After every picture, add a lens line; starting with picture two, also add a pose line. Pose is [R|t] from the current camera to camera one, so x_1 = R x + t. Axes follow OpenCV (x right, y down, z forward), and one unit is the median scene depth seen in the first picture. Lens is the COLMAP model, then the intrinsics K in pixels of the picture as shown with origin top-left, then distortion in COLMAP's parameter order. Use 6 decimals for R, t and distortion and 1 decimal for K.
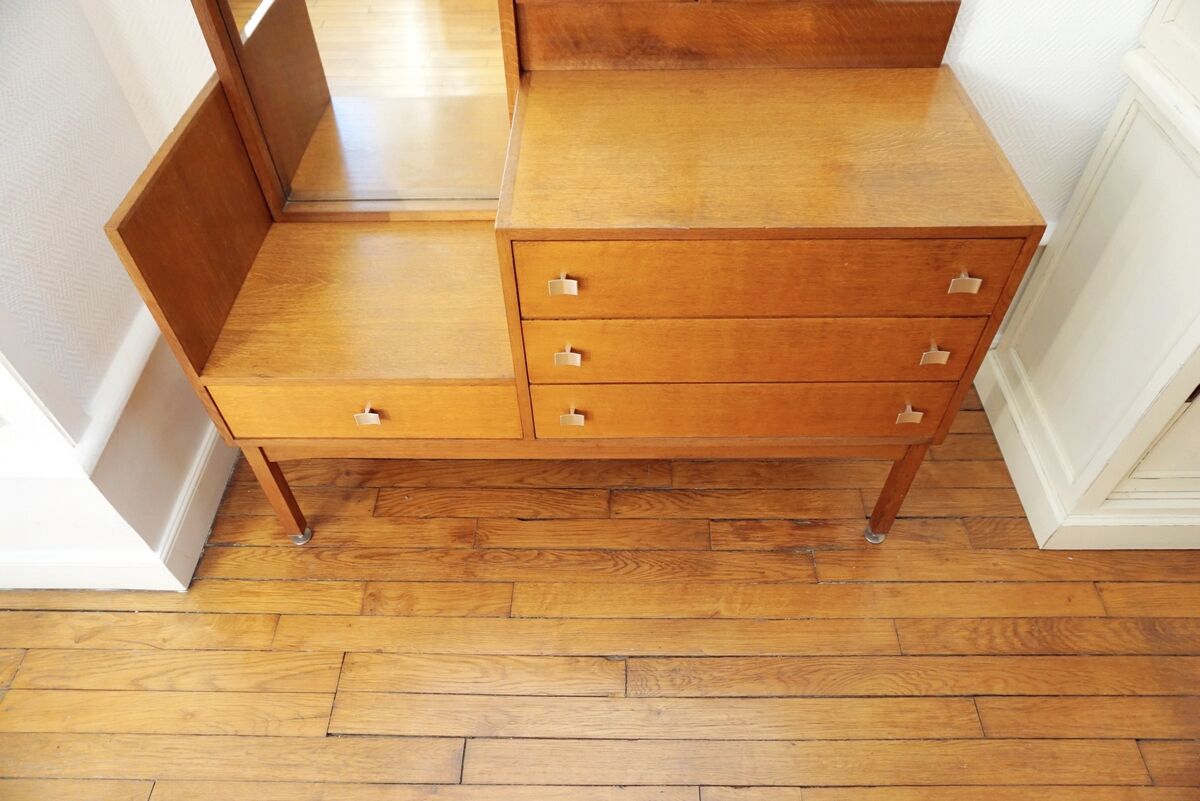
lens RADIAL K [[793.8, 0, 596.4], [0, 793.8, 410.9], [0, 0, 1]] dist [-0.062613, 0.049008]
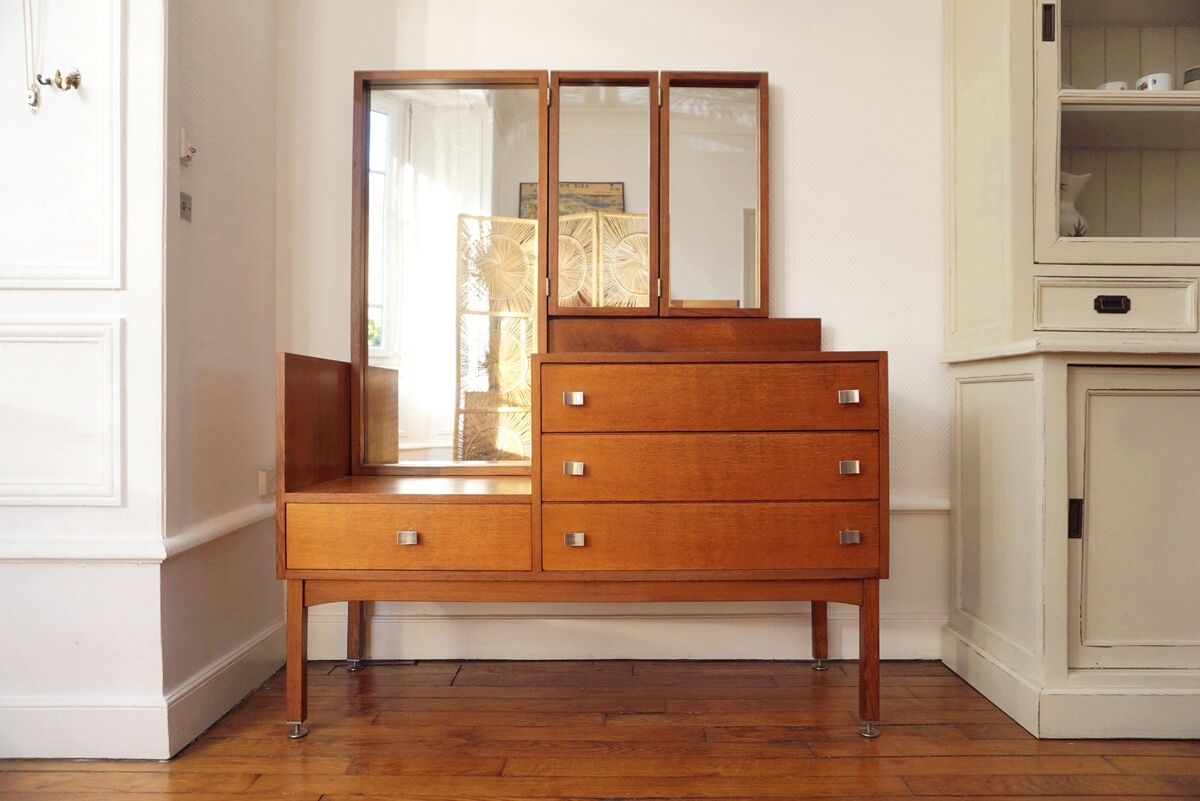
lens RADIAL K [[809.6, 0, 591.4], [0, 809.6, 414.5], [0, 0, 1]] dist [-0.055639, 0.036864]
pose [[0.999875, 0.013297, -0.008581, 0.003498], [-0.015248, 0.664383, -0.747236, 0.717153], [-0.004235, 0.747274, 0.664503, 0.023681]]
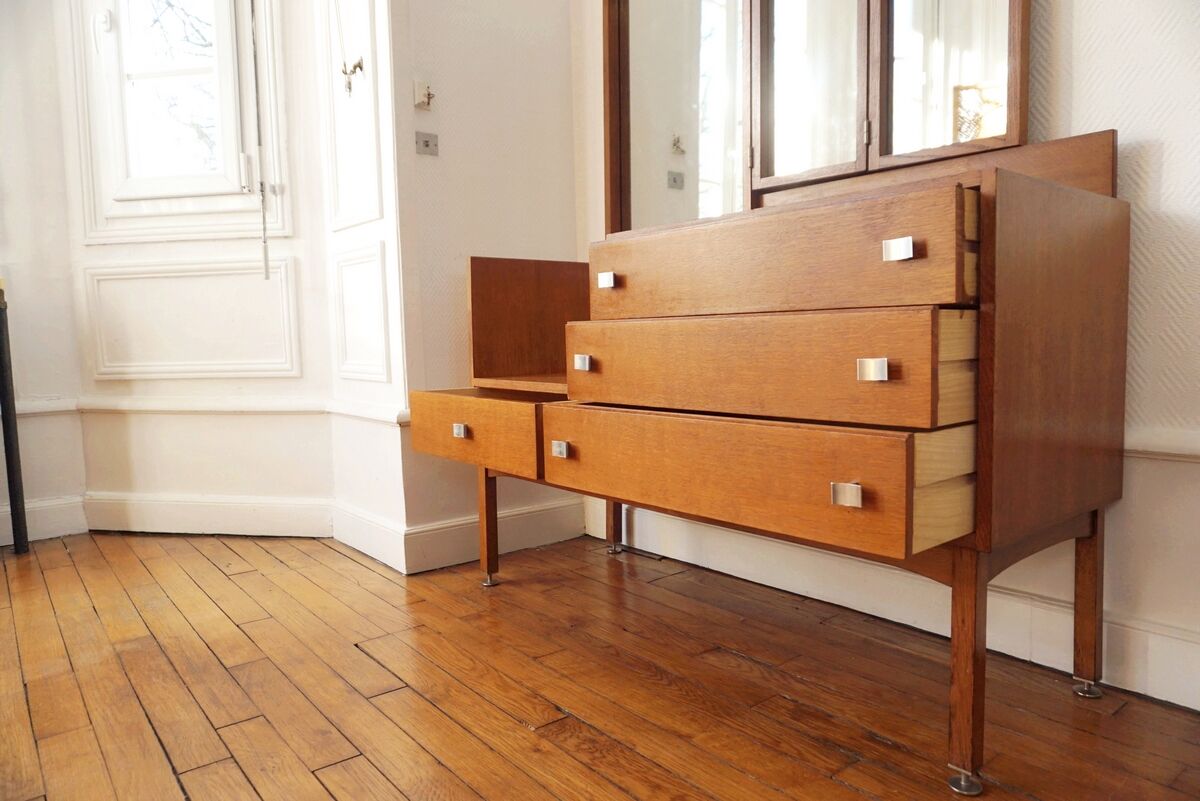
lens RADIAL K [[793.8, 0, 596.4], [0, 793.8, 410.9], [0, 0, 1]] dist [-0.062613, 0.049008]
pose [[0.633791, 0.077957, -0.769566, 0.685399], [-0.579314, 0.707095, -0.405477, 0.406729], [0.512546, 0.702809, 0.493312, 0.352690]]
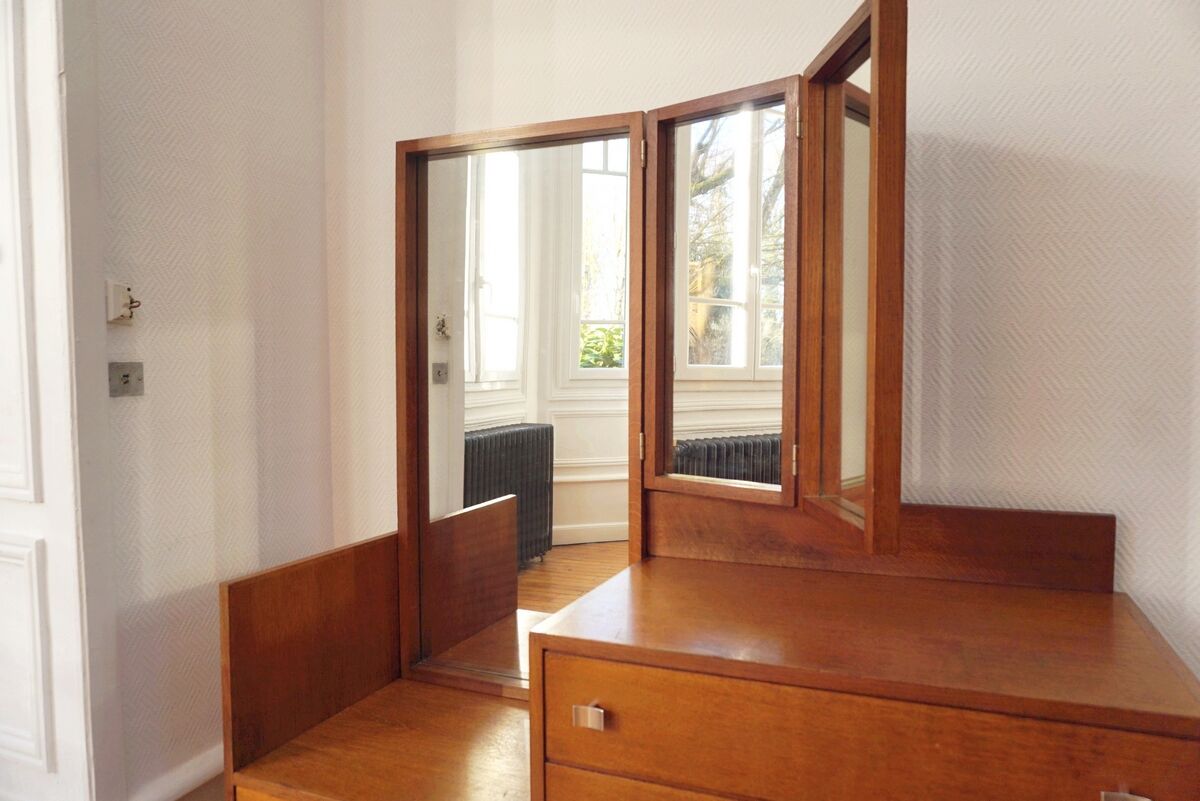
lens RADIAL K [[824.6, 0, 594.3], [0, 824.6, 400.6], [0, 0, 1]] dist [-0.055043, 0.036239]
pose [[0.924742, 0.029858, -0.379422, 0.215454], [-0.295343, 0.685081, -0.665911, 0.147714], [0.240052, 0.727855, 0.642341, 0.127618]]
